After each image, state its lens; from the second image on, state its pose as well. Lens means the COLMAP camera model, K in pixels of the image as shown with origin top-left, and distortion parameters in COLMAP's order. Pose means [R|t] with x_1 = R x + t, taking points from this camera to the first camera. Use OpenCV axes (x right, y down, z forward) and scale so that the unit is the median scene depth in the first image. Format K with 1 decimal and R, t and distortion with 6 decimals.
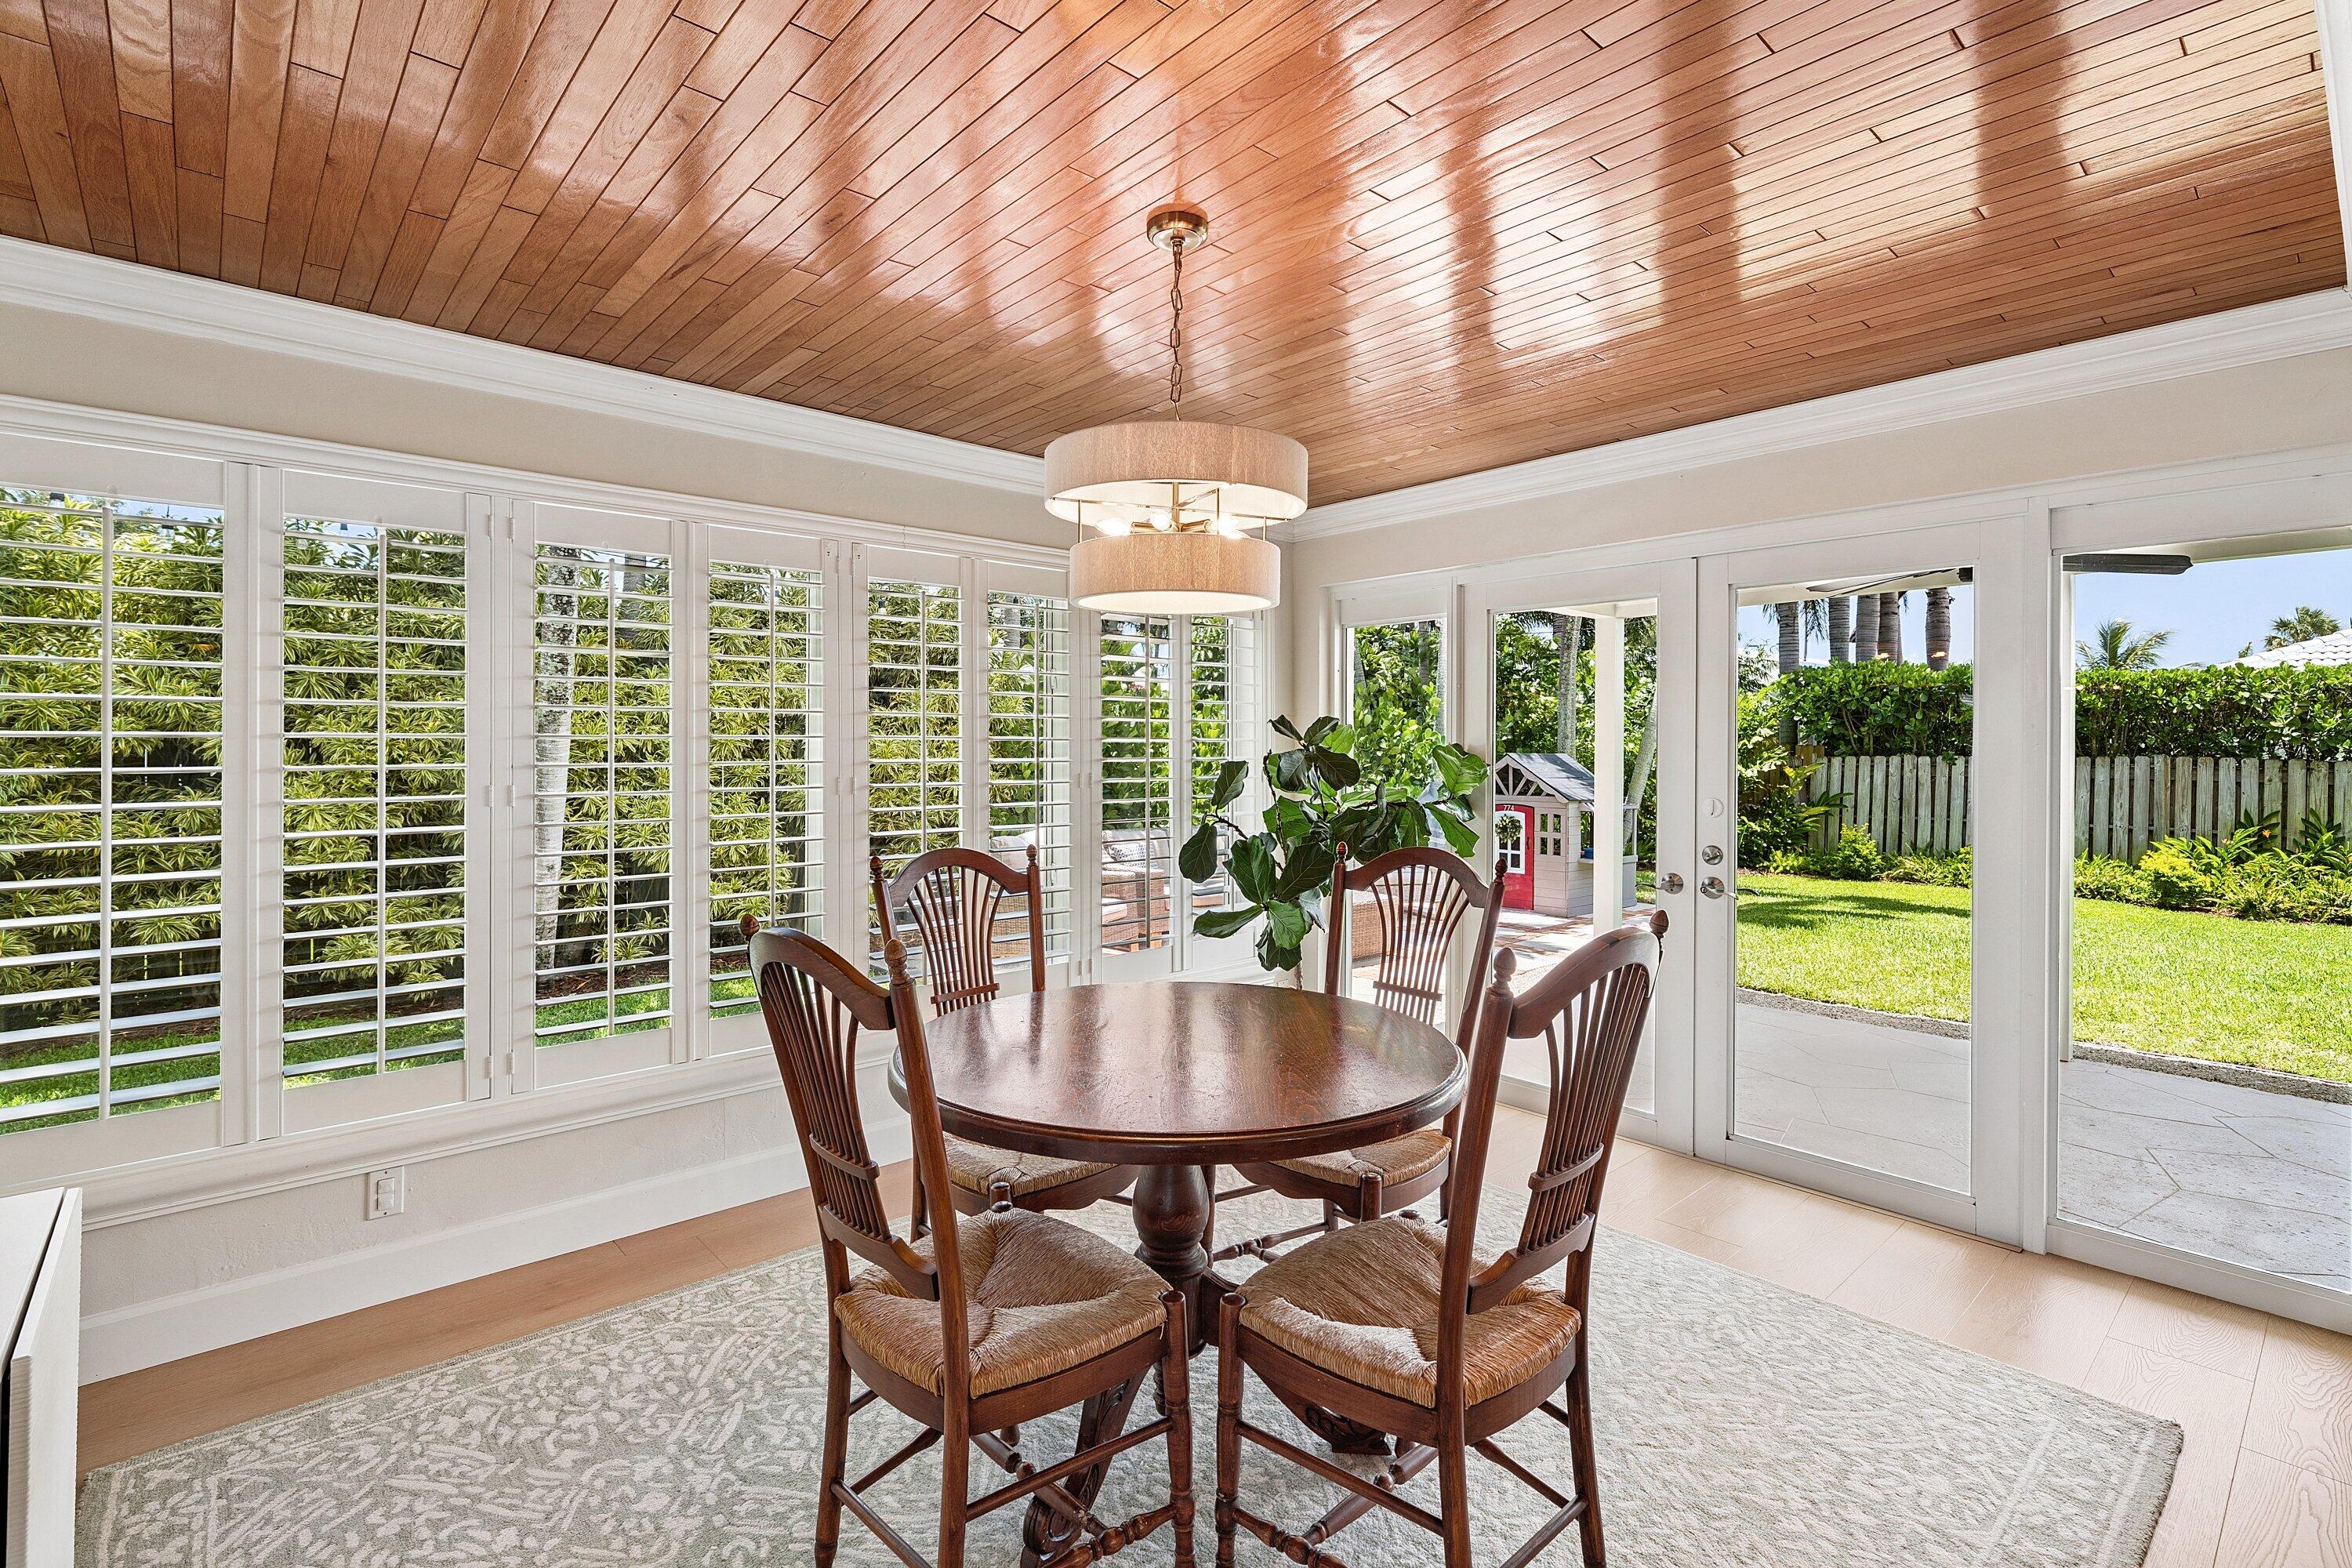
lens RADIAL K [[1077.6, 0, 1192.0], [0, 1077.6, 769.4], [0, 0, 1]] dist [0.001236, -0.000587]
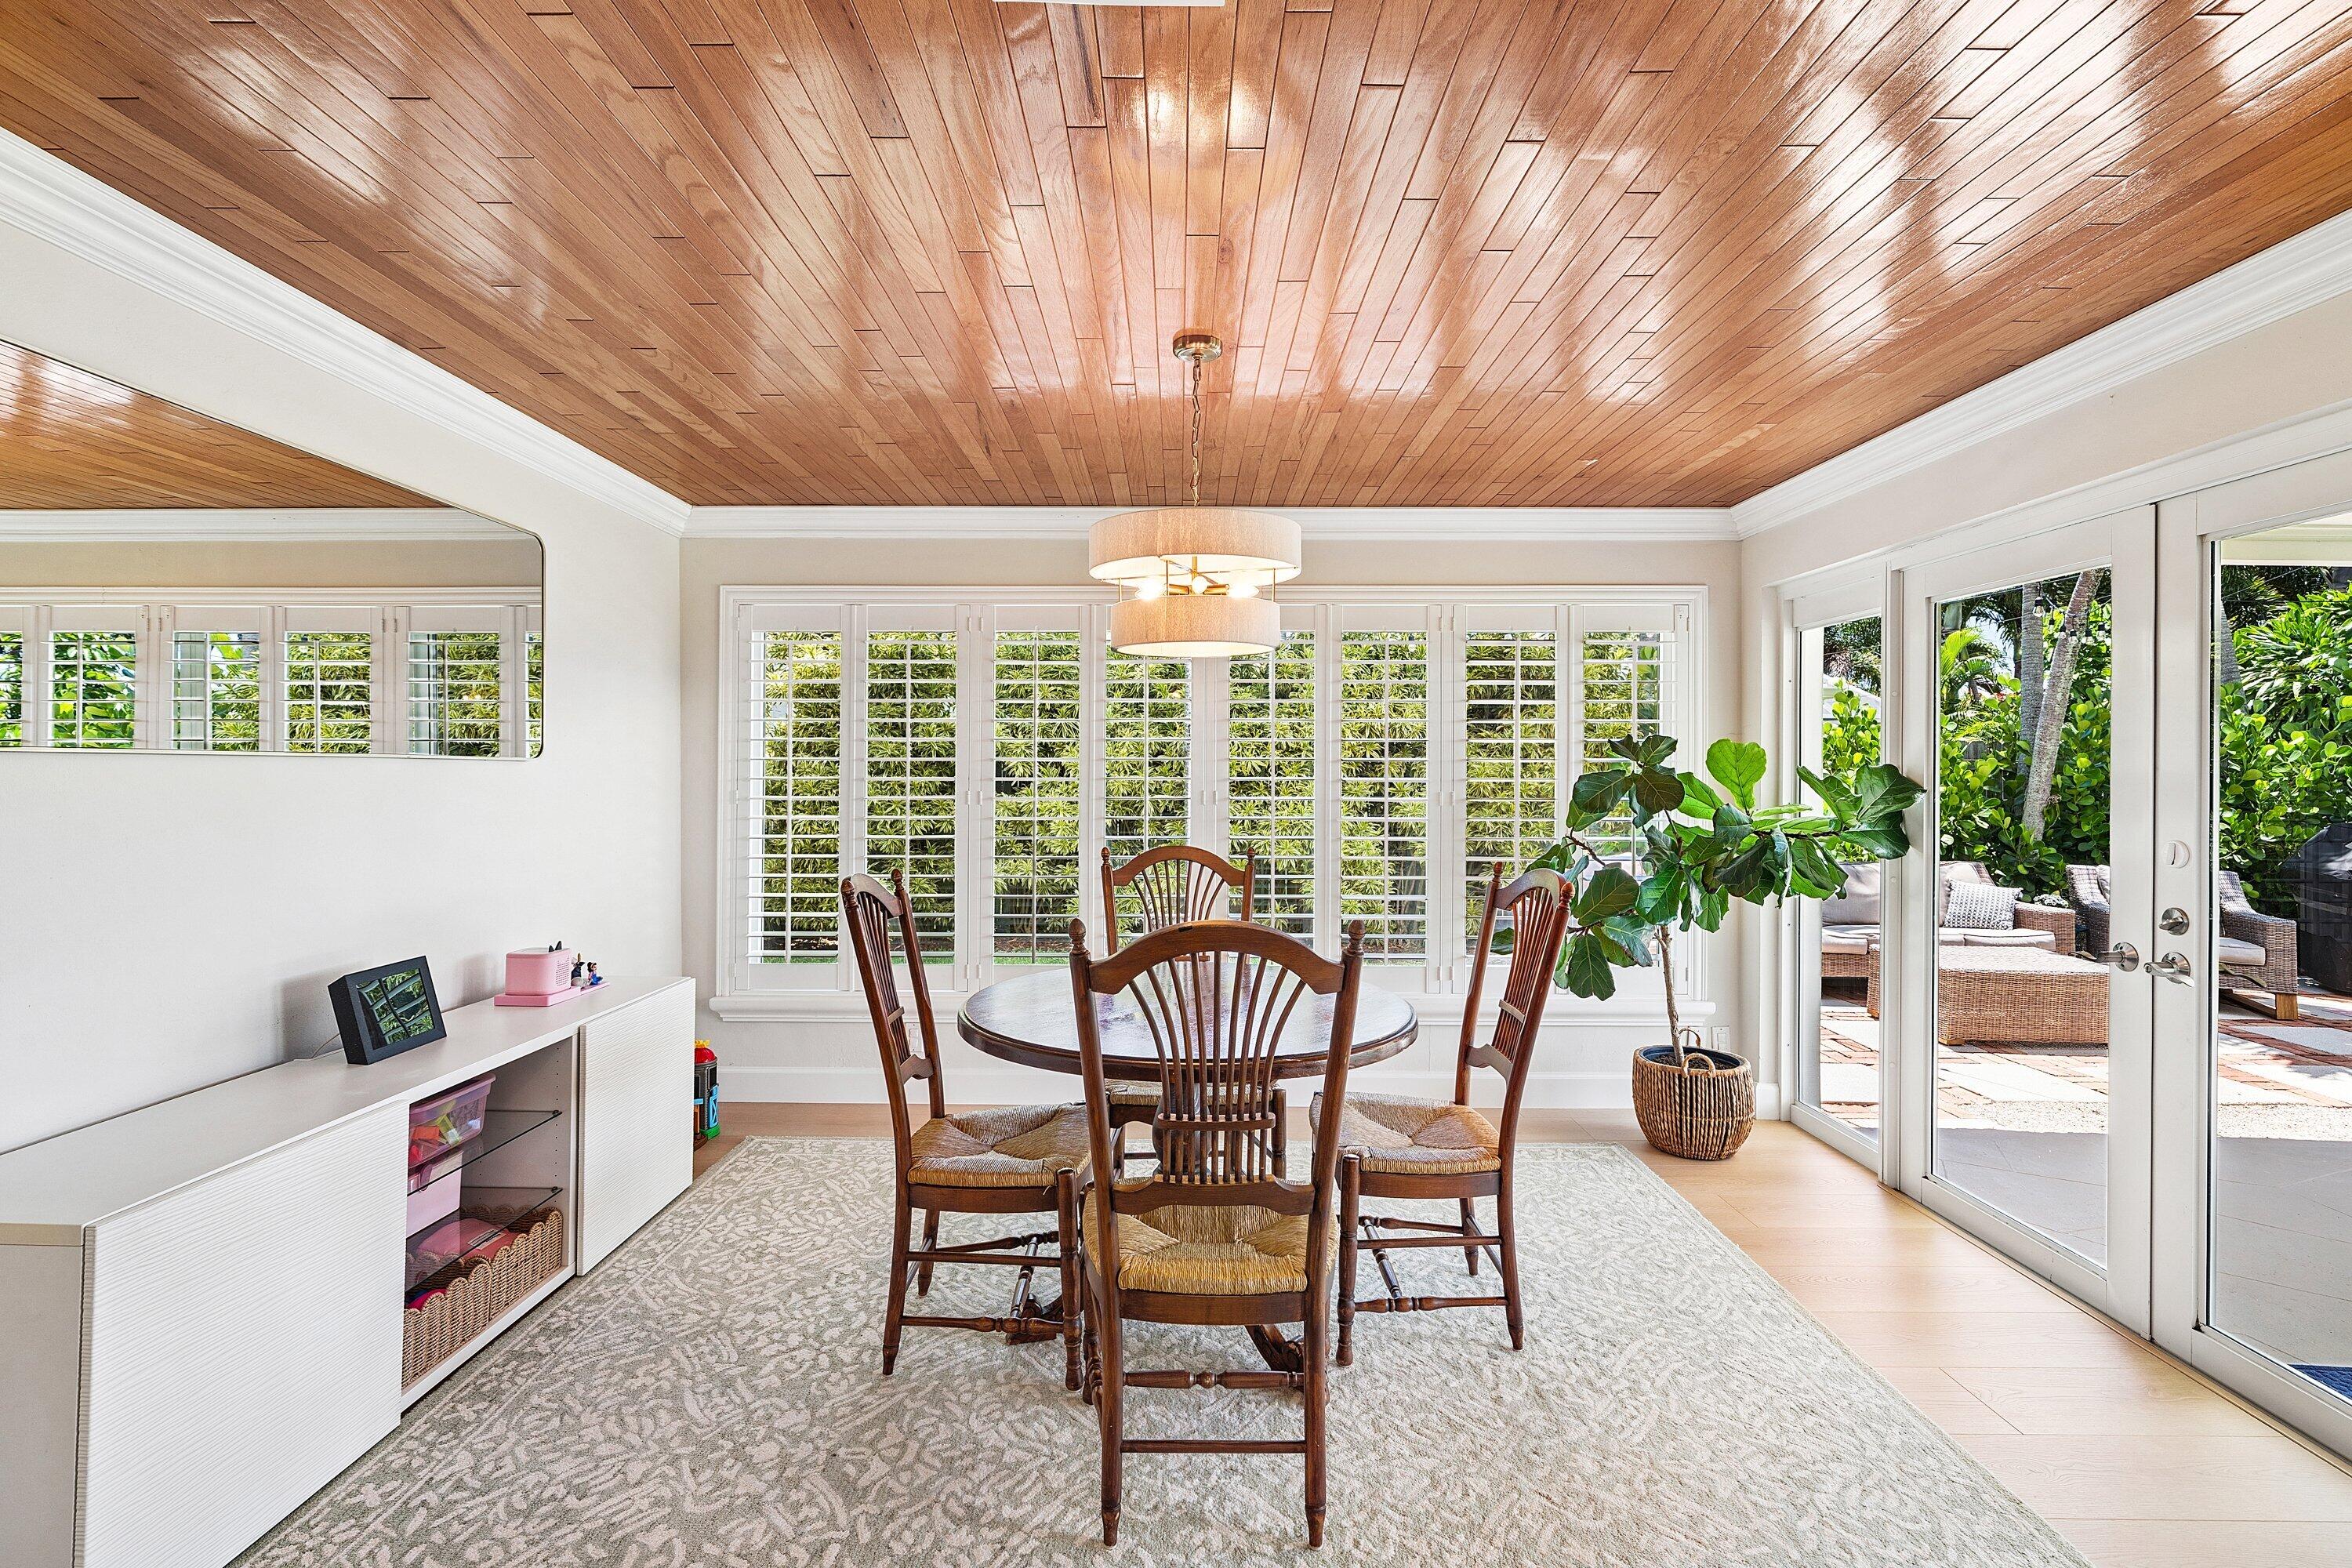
lens RADIAL K [[1077.6, 0, 1178.0], [0, 1077.6, 788.5], [0, 0, 1]] dist [0.001236, -0.000587]
pose [[0.739456, 0.014287, -0.673053, 0.136757], [-0.016986, 0.999852, 0.002562, 0.000543], [0.672991, 0.009538, 0.739590, 0.011750]]
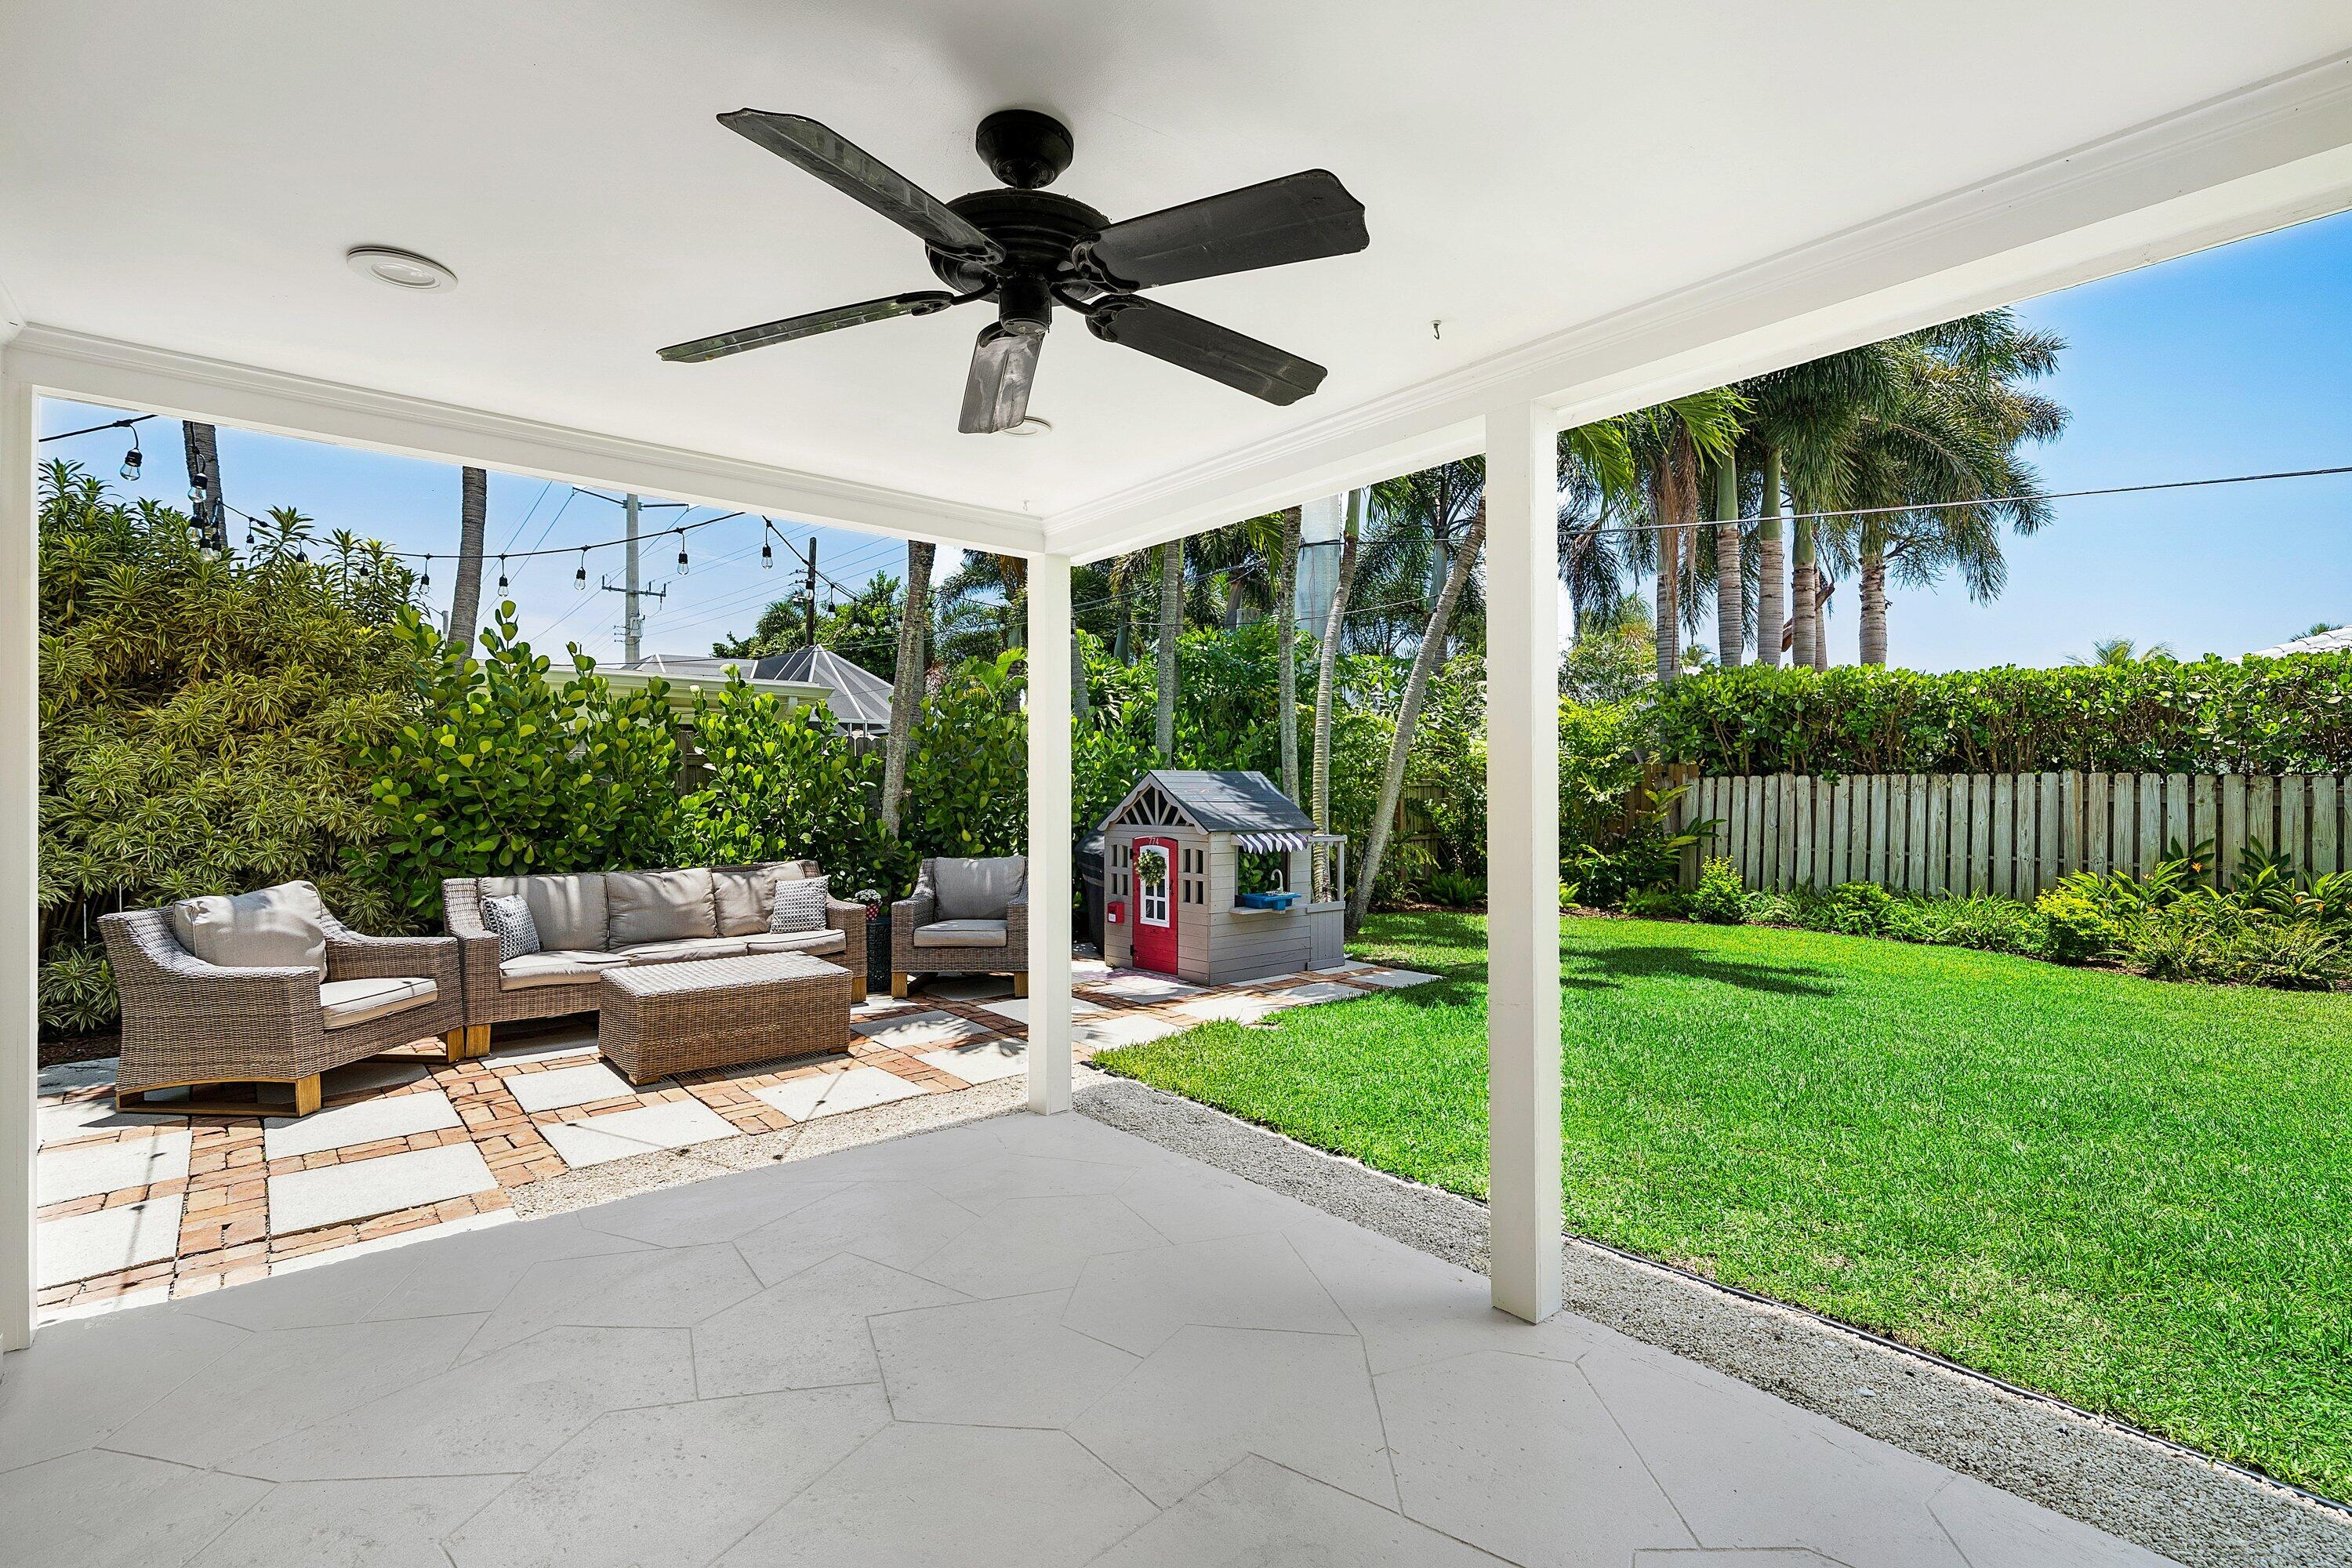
lens RADIAL K [[1077.6, 0, 1171.5], [0, 1077.6, 778.9], [0, 0, 1]] dist [0.001236, -0.000587]
pose [[0.999486, -0.007277, -0.031212, 0.261321], [0.006681, 0.999794, -0.019147, 0.004197], [0.031345, 0.018929, 0.999329, 0.175541]]
